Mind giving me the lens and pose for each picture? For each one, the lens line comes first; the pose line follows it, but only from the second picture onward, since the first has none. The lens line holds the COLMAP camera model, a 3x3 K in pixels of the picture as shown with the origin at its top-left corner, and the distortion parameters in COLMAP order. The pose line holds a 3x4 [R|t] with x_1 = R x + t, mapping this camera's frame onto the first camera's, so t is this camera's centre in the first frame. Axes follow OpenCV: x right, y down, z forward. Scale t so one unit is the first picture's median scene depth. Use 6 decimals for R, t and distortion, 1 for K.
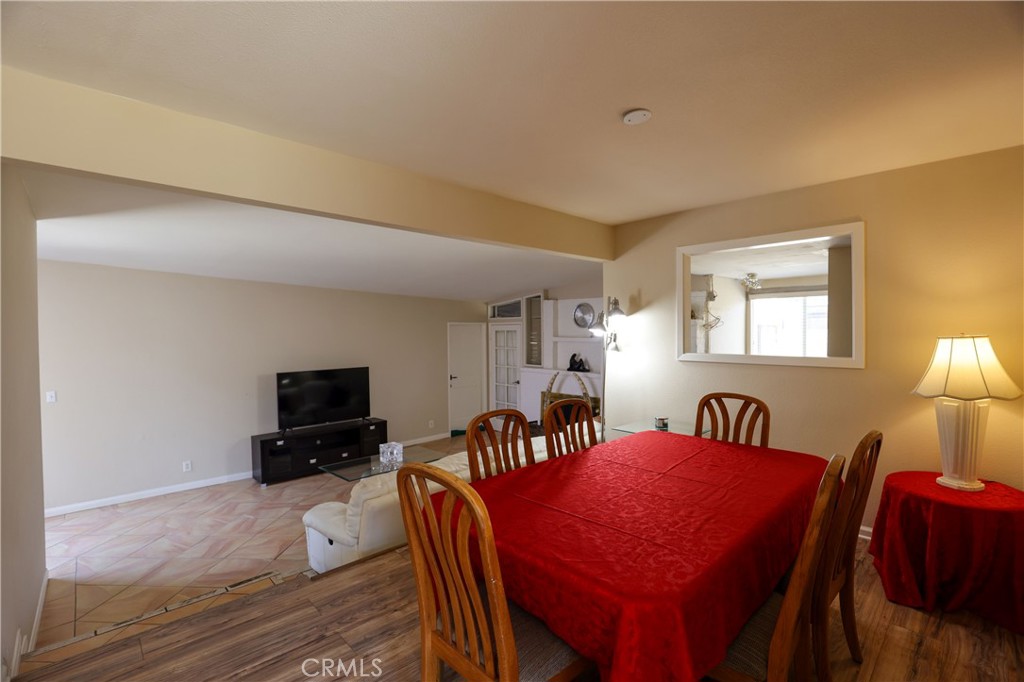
lens RADIAL K [[470.6, 0, 510.6], [0, 470.6, 337.3], [0, 0, 1]] dist [-0.003245, -0.000439]
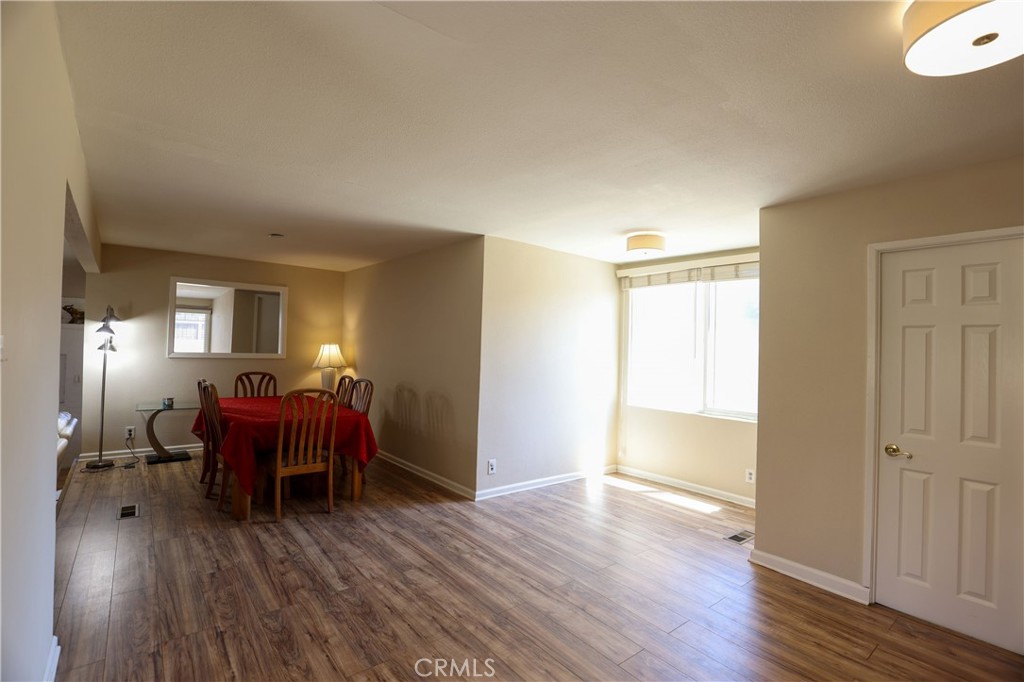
lens RADIAL K [[470.6, 0, 510.6], [0, 470.6, 337.3], [0, 0, 1]] dist [-0.003245, -0.000439]
pose [[0.087980, 0.025646, 0.995792, -1.288238], [-0.020678, 0.999500, -0.023914, 0.004319], [-0.995908, -0.018487, 0.088467, -0.184415]]
